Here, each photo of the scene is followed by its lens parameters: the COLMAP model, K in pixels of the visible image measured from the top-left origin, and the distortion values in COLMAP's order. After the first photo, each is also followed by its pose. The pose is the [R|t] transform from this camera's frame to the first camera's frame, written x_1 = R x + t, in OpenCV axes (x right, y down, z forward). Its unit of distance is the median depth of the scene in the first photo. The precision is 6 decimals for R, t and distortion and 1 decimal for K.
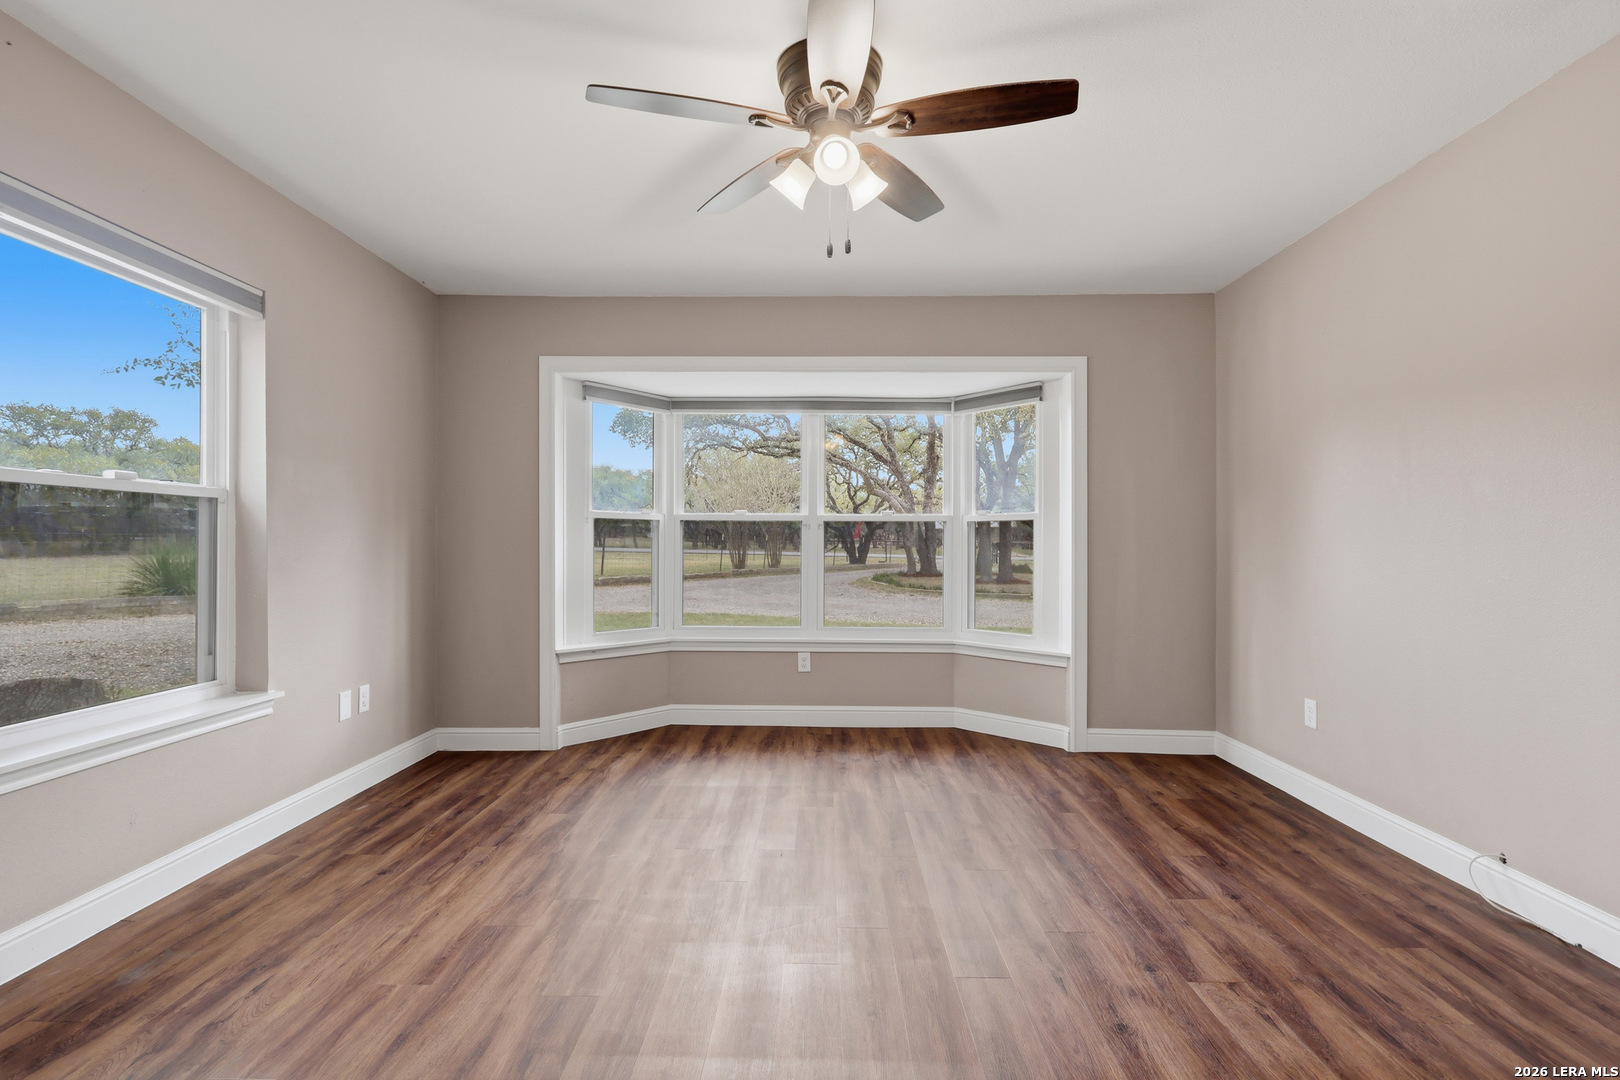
lens RADIAL K [[757.9, 0, 810.0], [0, 757.9, 540.0], [0, 0, 1]] dist [-0.000364, 0.000012]
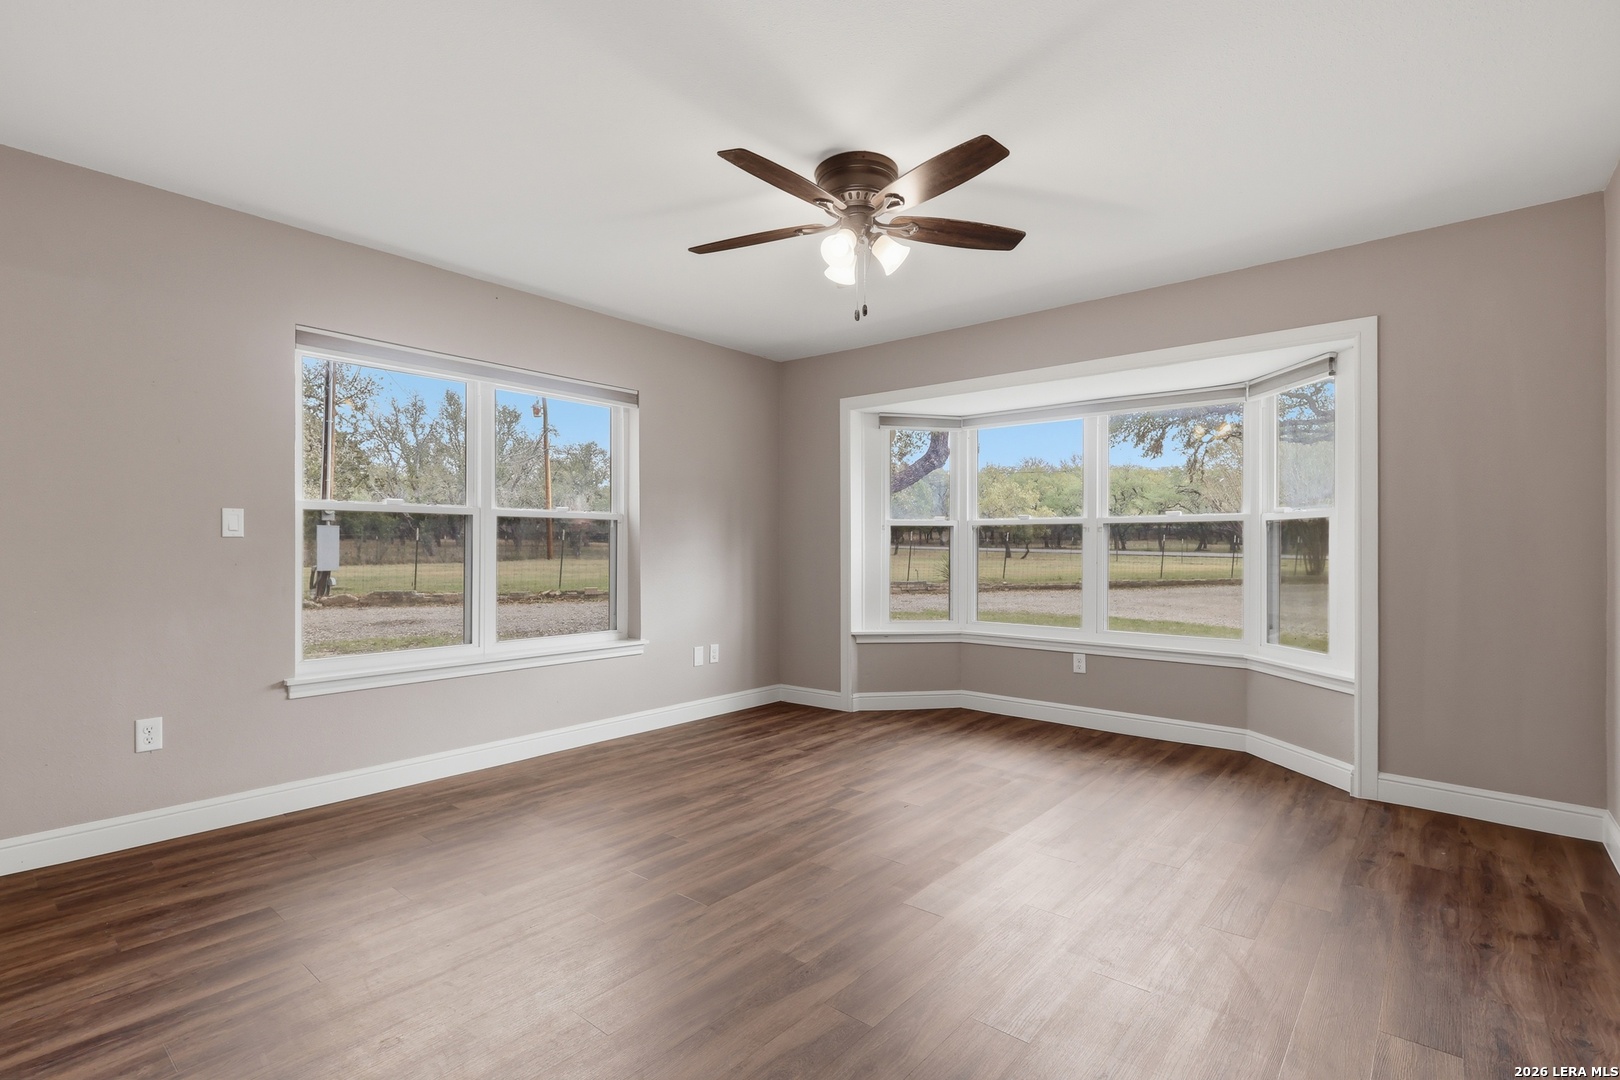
lens RADIAL K [[763.2, 0, 810.0], [0, 763.2, 540.0], [0, 0, 1]] dist [-0.000107, 0.000623]
pose [[0.776220, -0.008862, -0.630399, 0.476221], [0.005929, 0.999960, -0.006757, 0.001593], [0.630434, 0.001508, 0.776241, -0.024480]]
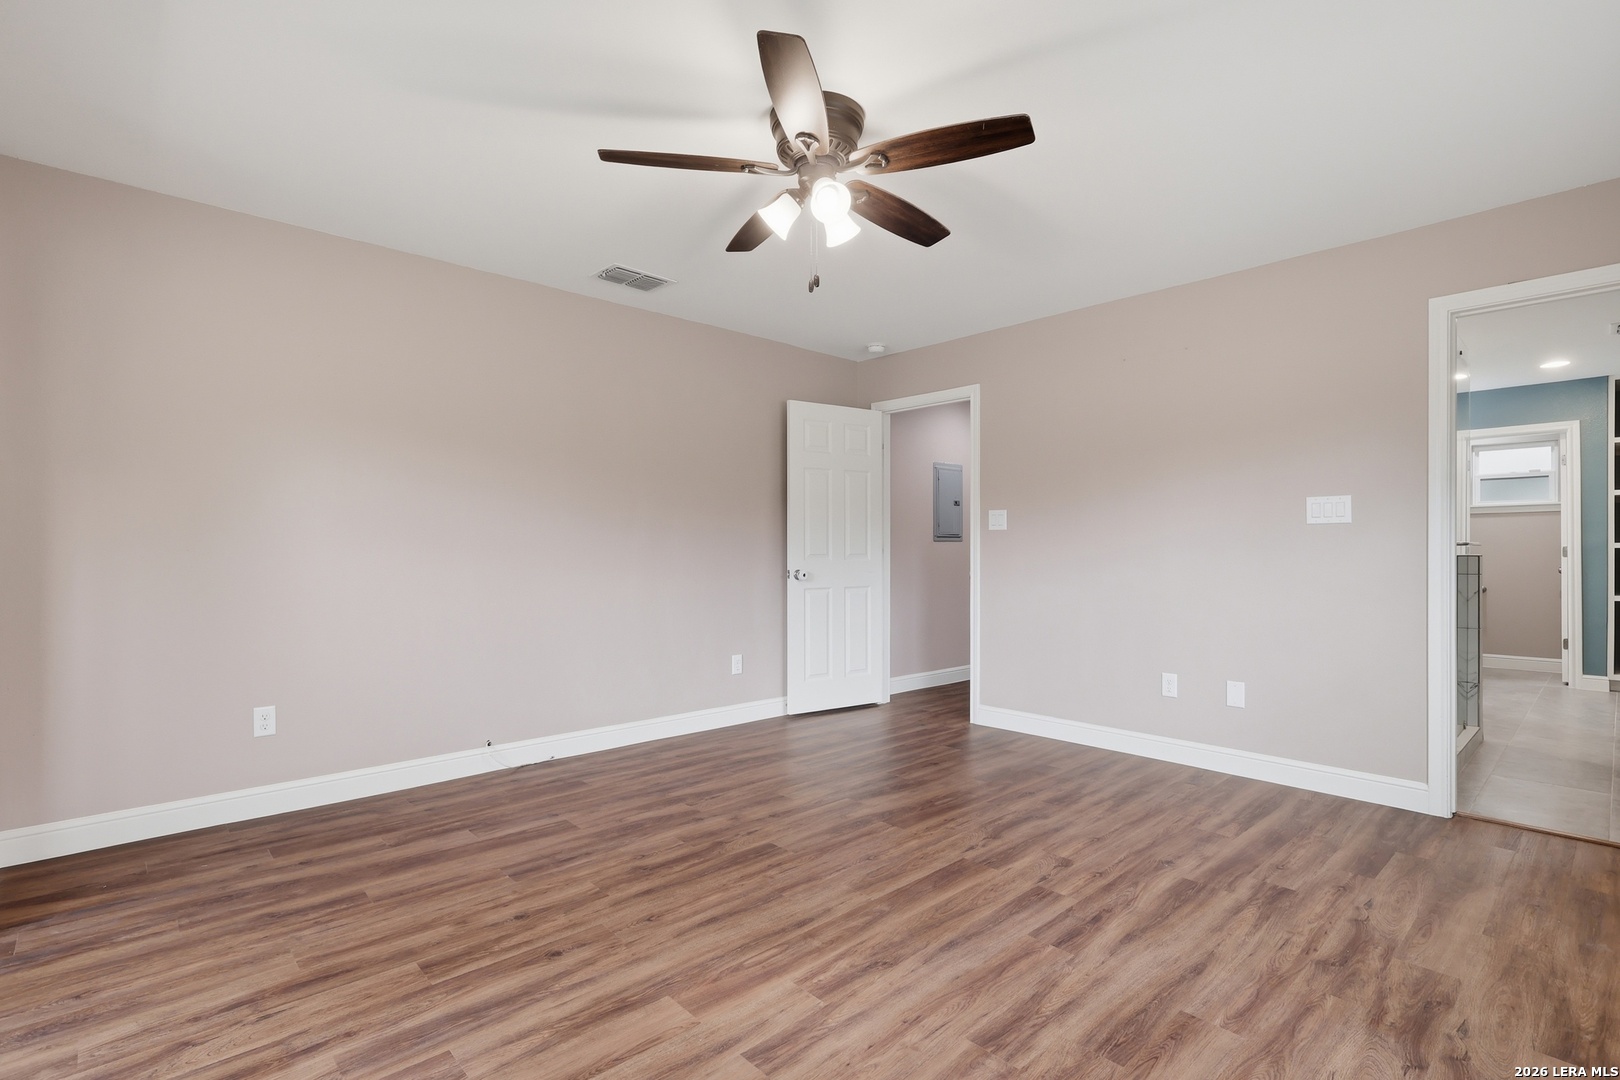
lens RADIAL K [[763.2, 0, 810.0], [0, 763.2, 540.0], [0, 0, 1]] dist [-0.000107, 0.000623]
pose [[-0.692471, 0.004832, 0.721430, -0.478446], [-0.008208, 0.999860, -0.014575, 0.008993], [-0.721399, -0.016014, -0.692334, 1.101898]]
